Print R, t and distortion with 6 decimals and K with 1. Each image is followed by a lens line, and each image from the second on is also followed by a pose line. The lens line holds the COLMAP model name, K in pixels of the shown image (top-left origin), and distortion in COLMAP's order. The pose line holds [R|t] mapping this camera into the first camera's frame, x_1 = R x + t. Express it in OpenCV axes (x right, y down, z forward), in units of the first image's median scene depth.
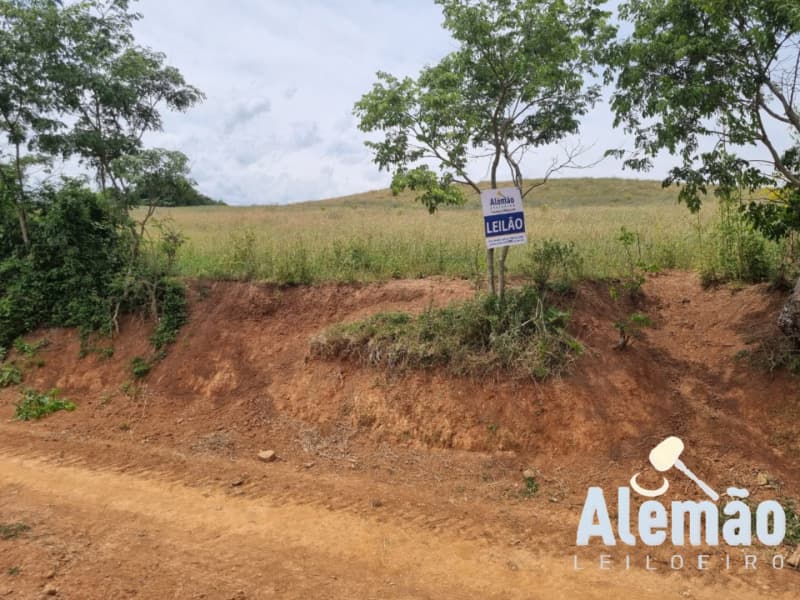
lens RADIAL K [[617.4, 0, 416.3], [0, 617.4, 298.1], [0, 0, 1]] dist [0.055761, -0.043841]
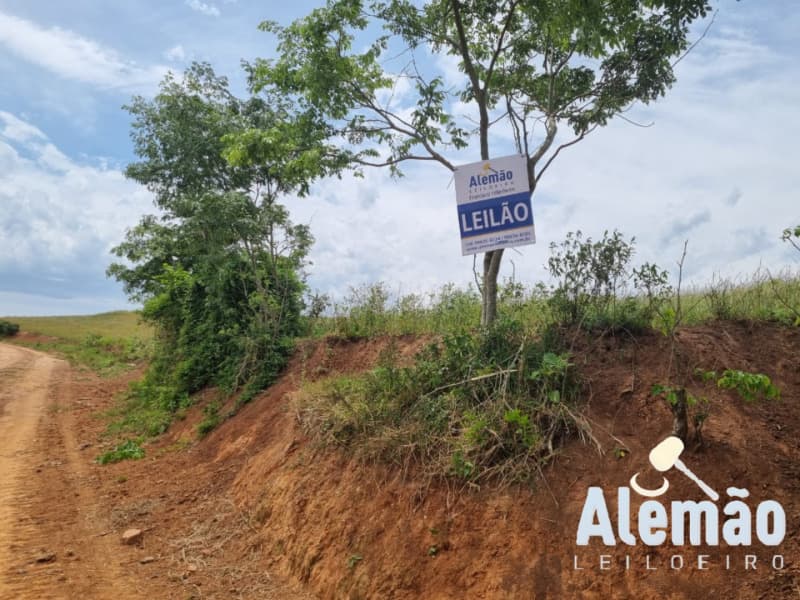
lens RADIAL K [[617.4, 0, 416.3], [0, 617.4, 298.1], [0, 0, 1]] dist [0.055761, -0.043841]
pose [[0.777690, -0.050845, -0.626589, 0.453253], [-0.063827, 0.985187, -0.159163, 0.058984], [0.625400, 0.163773, 0.762924, 0.511136]]
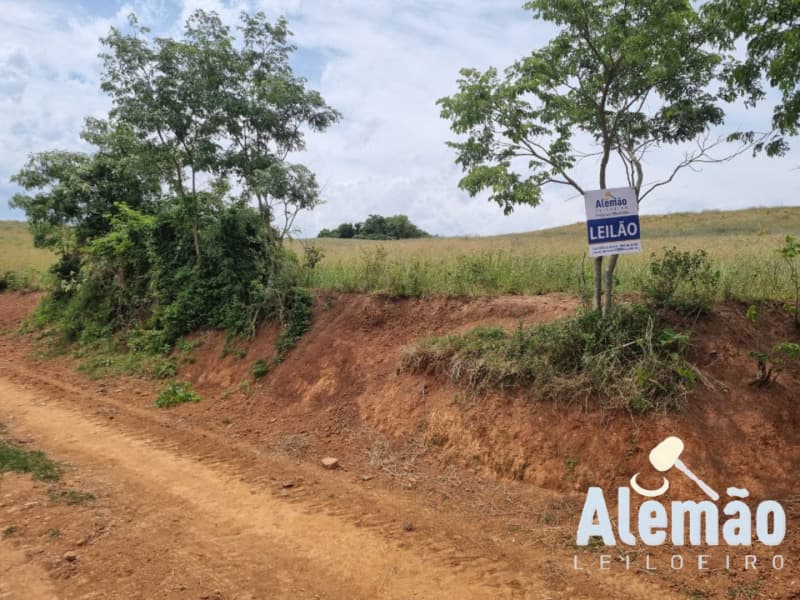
lens RADIAL K [[617.4, 0, 416.3], [0, 617.4, 298.1], [0, 0, 1]] dist [0.055761, -0.043841]
pose [[0.942332, 0.032861, -0.333061, 0.175160], [-0.051118, 0.997623, -0.046199, 0.029945], [0.330751, 0.060560, 0.941773, 0.100471]]
